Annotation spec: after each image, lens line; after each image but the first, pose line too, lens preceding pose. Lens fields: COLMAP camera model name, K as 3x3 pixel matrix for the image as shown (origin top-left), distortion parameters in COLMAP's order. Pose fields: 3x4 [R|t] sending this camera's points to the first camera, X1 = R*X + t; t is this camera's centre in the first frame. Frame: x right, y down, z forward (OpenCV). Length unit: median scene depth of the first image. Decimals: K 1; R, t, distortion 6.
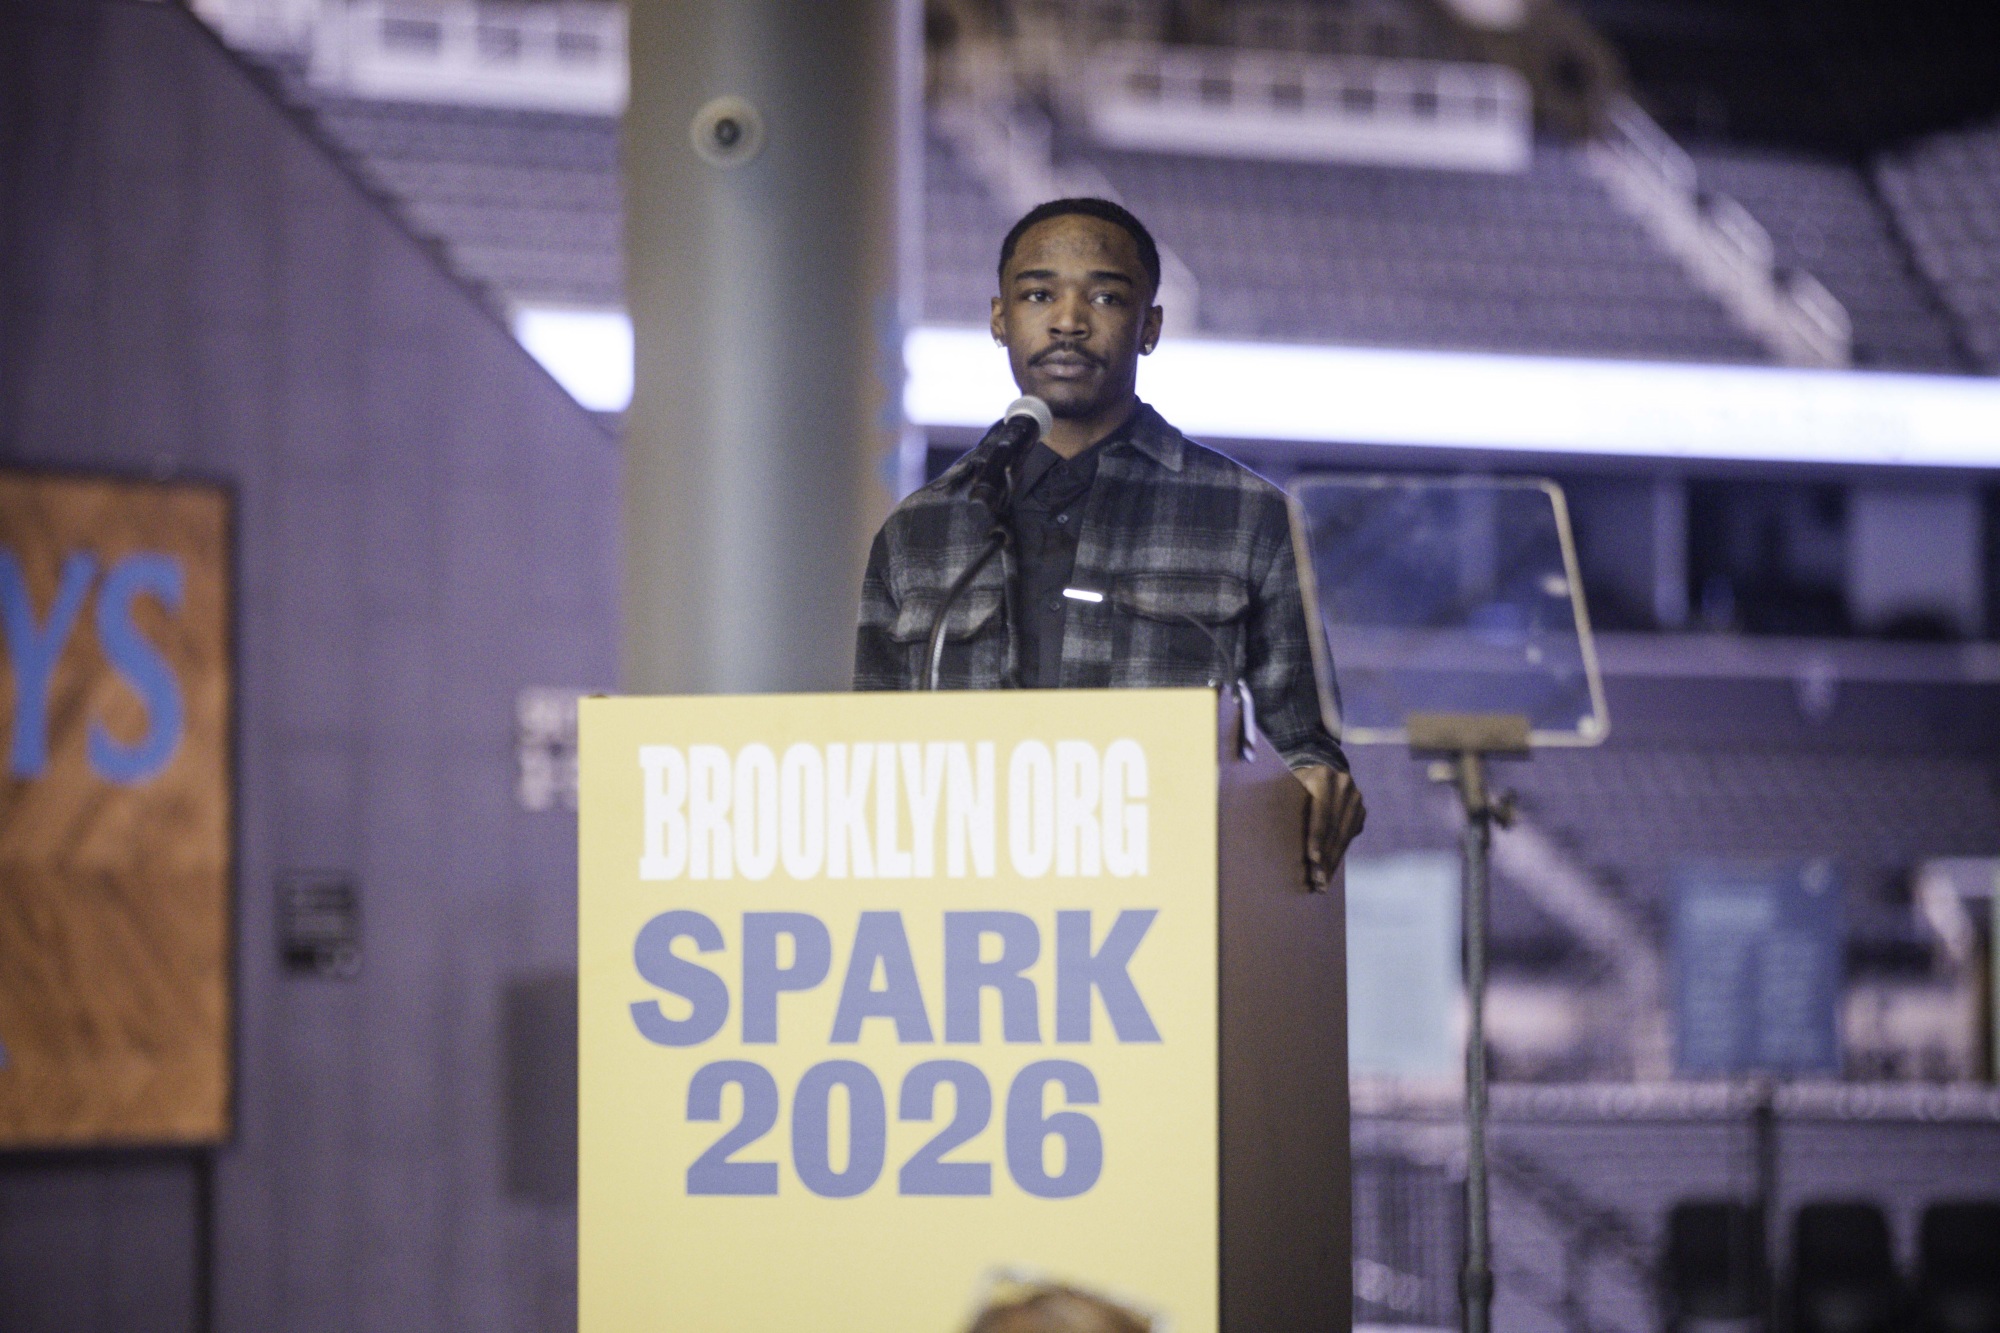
lens RADIAL K [[4507.8, 0, 1000.0], [0, 4507.8, 666.5], [0, 0, 1]] dist [-0.091220, -0.991773]
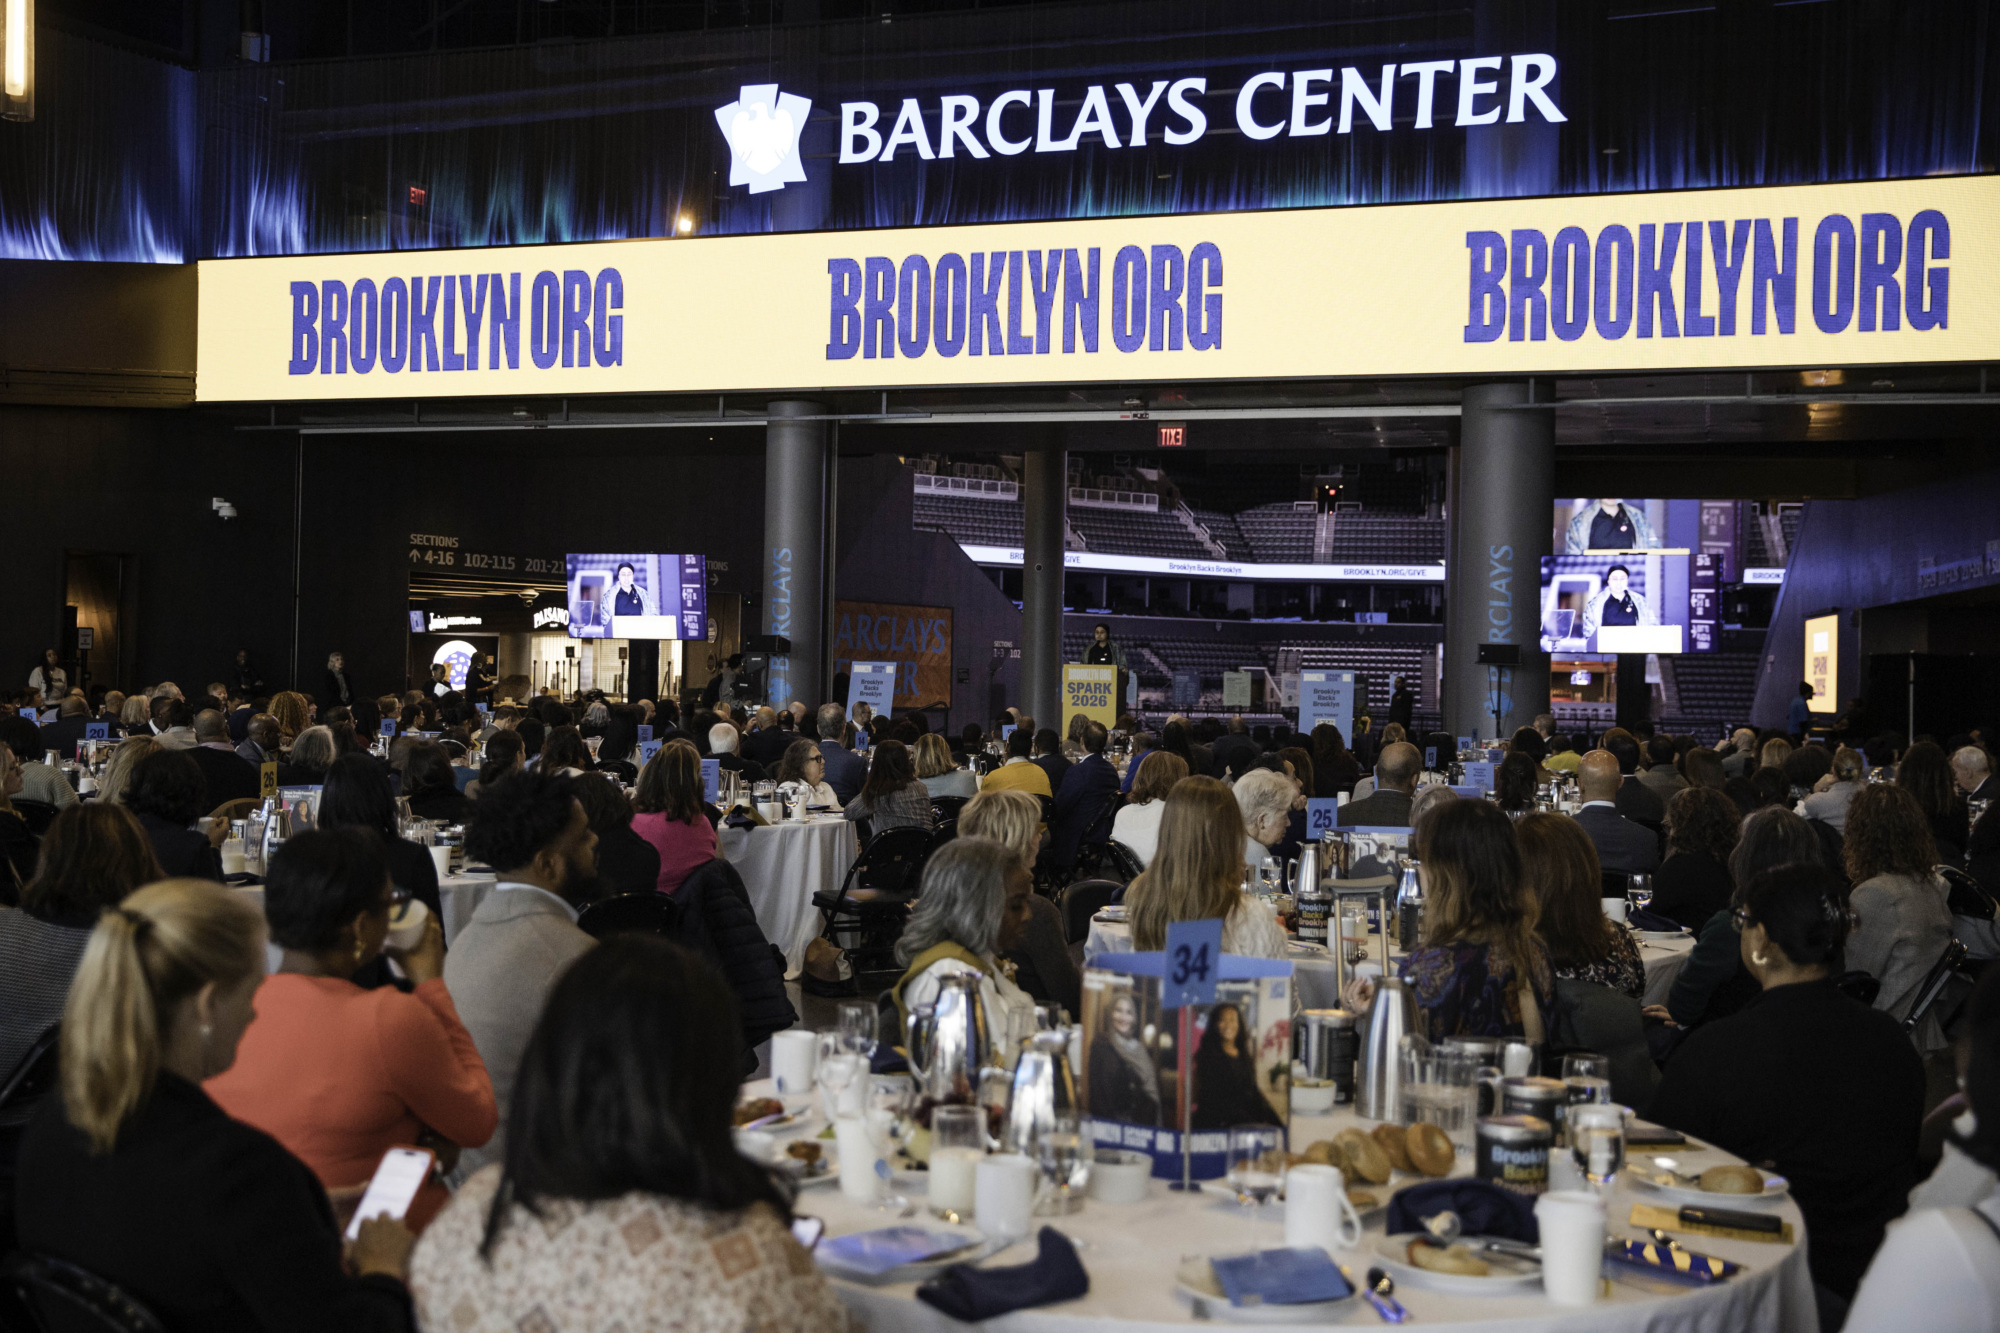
lens RADIAL K [[2157.5, 0, 1000.0], [0, 2157.5, 666.5], [0, 0, 1]] dist [0.199909, 0.006560]
pose [[0.999135, 0.023131, 0.034567, -0.123804], [-0.025305, 0.997640, 0.063831, -0.093030], [-0.033009, -0.064651, 0.997362, -1.257431]]
